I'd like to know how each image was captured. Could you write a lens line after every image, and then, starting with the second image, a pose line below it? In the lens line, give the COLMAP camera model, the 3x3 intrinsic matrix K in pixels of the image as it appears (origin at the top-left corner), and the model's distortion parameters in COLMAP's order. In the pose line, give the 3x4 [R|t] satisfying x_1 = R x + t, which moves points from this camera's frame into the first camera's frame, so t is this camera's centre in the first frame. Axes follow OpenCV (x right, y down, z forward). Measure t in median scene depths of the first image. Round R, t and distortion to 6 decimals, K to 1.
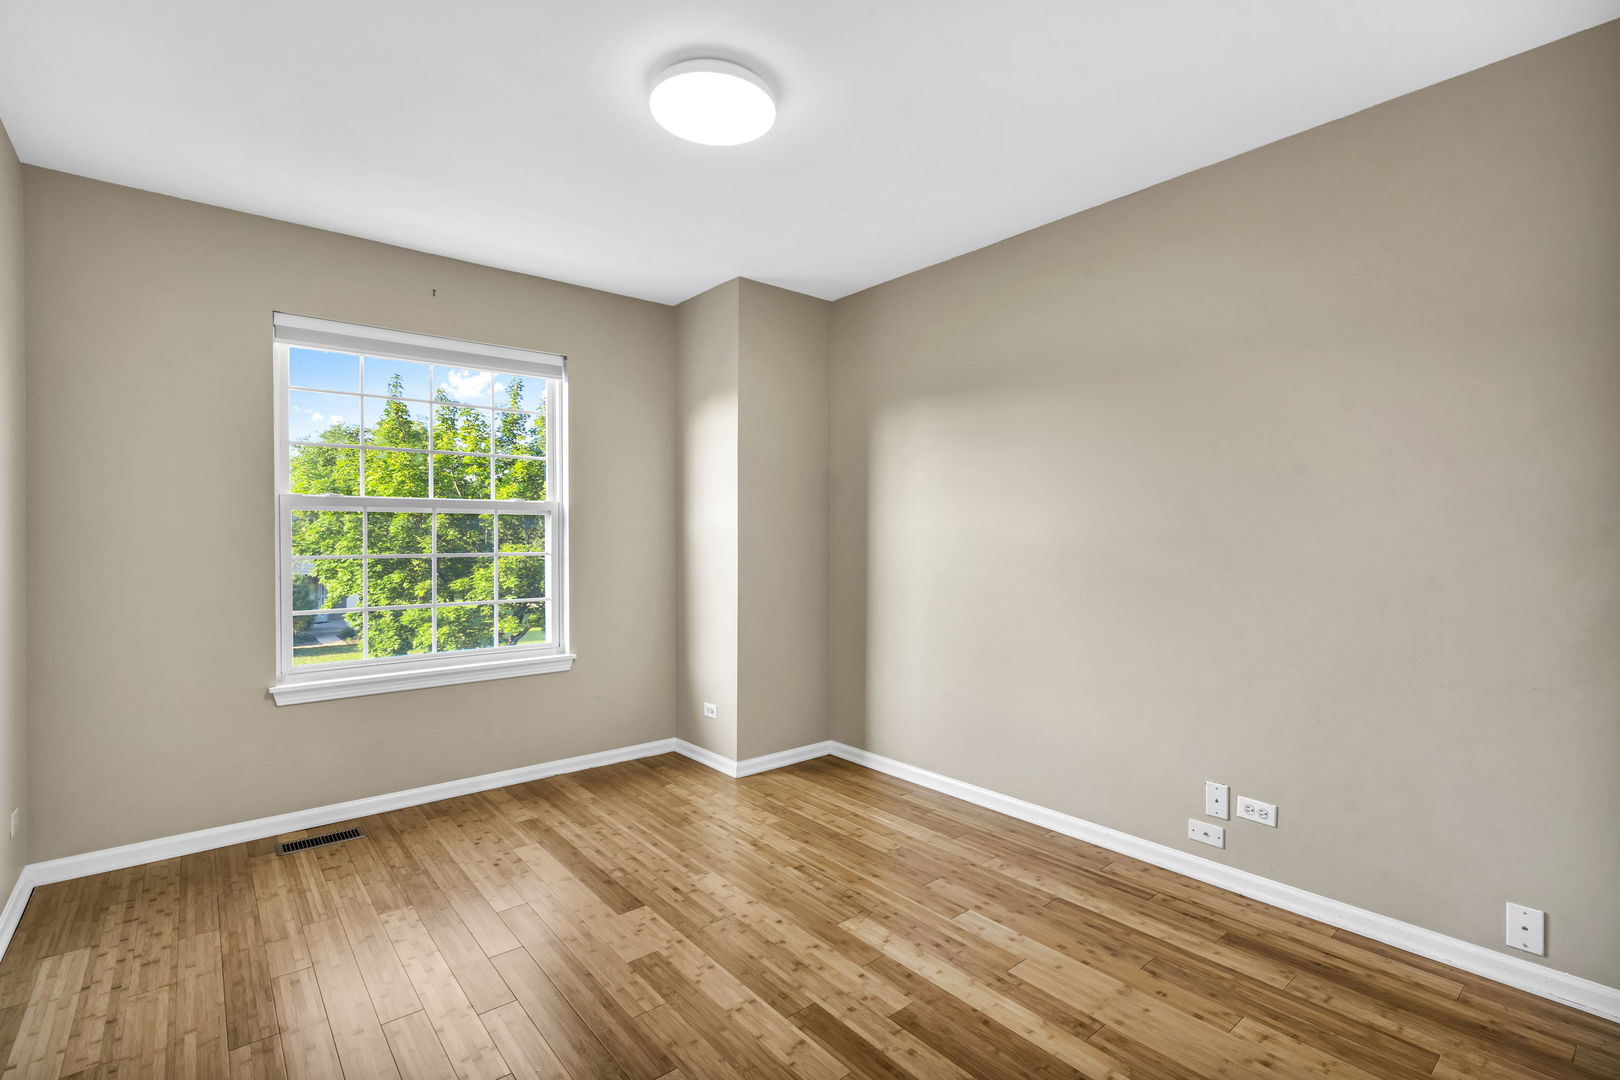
lens RADIAL K [[745.5, 0, 812.2], [0, 745.5, 540.2], [0, 0, 1]] dist [0.005744, -0.000344]
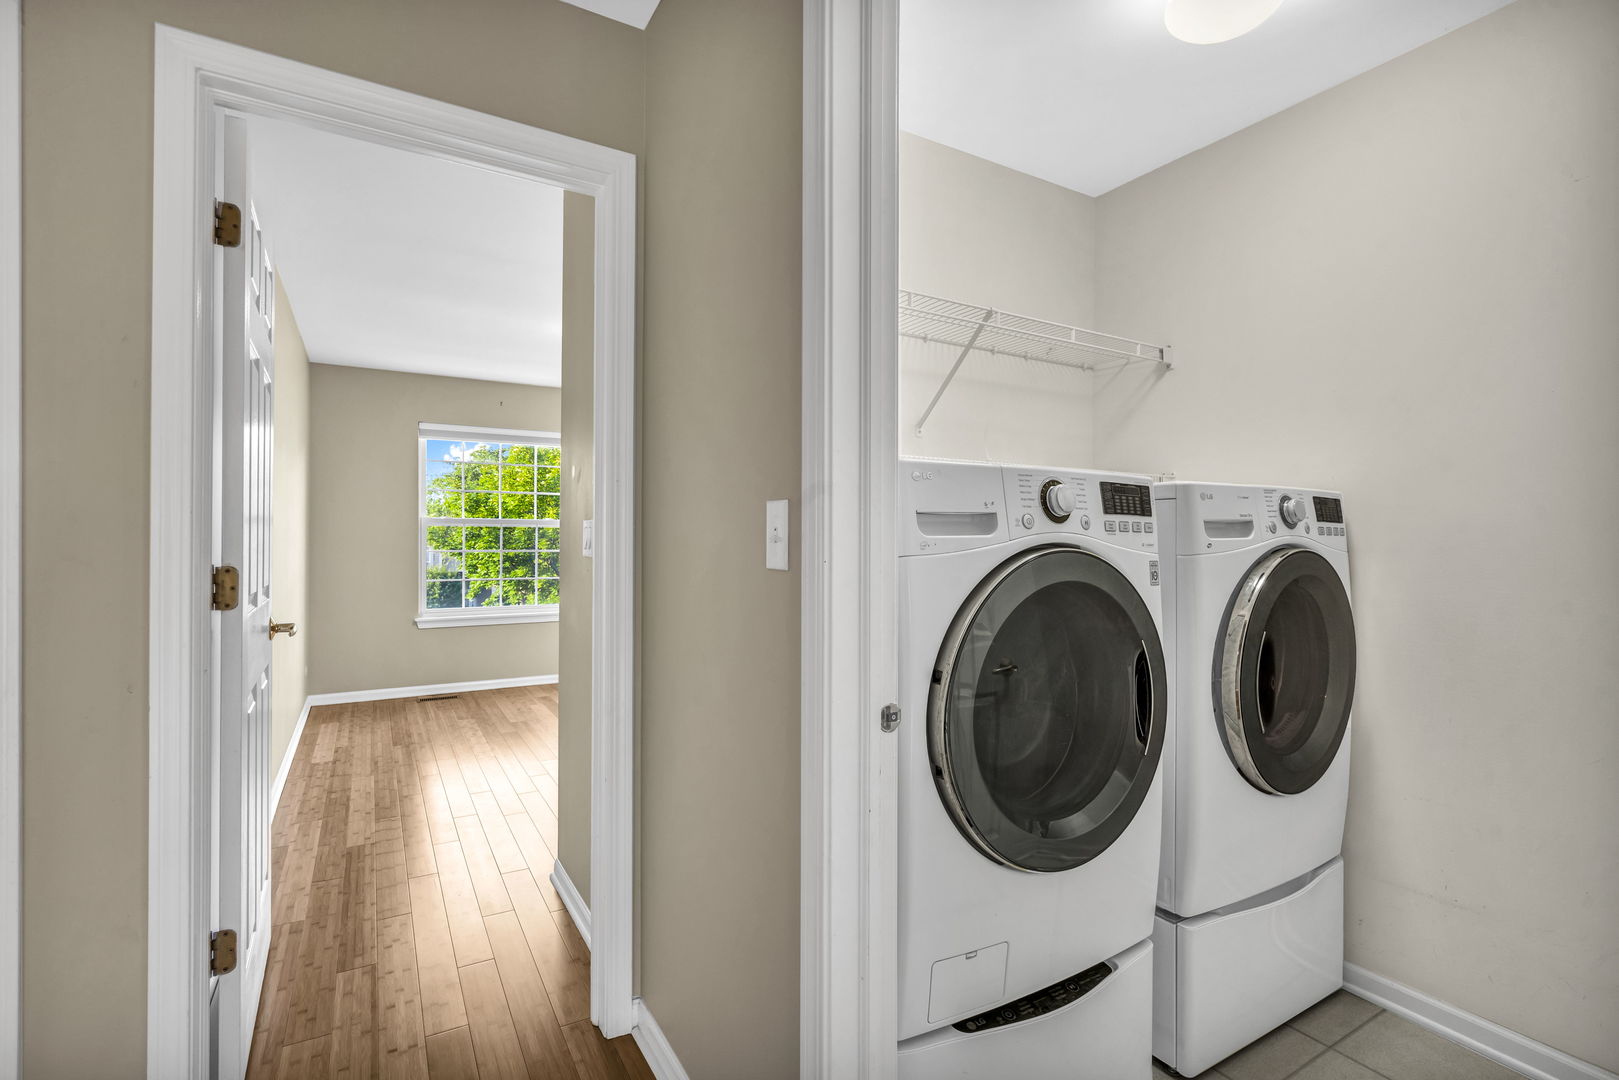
lens RADIAL K [[745.0, 0, 808.9], [0, 745.0, 539.2], [0, 0, 1]] dist [0.005744, -0.000344]
pose [[0.986758, 0.004278, -0.162140, 0.572706], [-0.005431, 0.999963, -0.006673, 0.001544], [0.162105, 0.007465, 0.986745, -0.715662]]
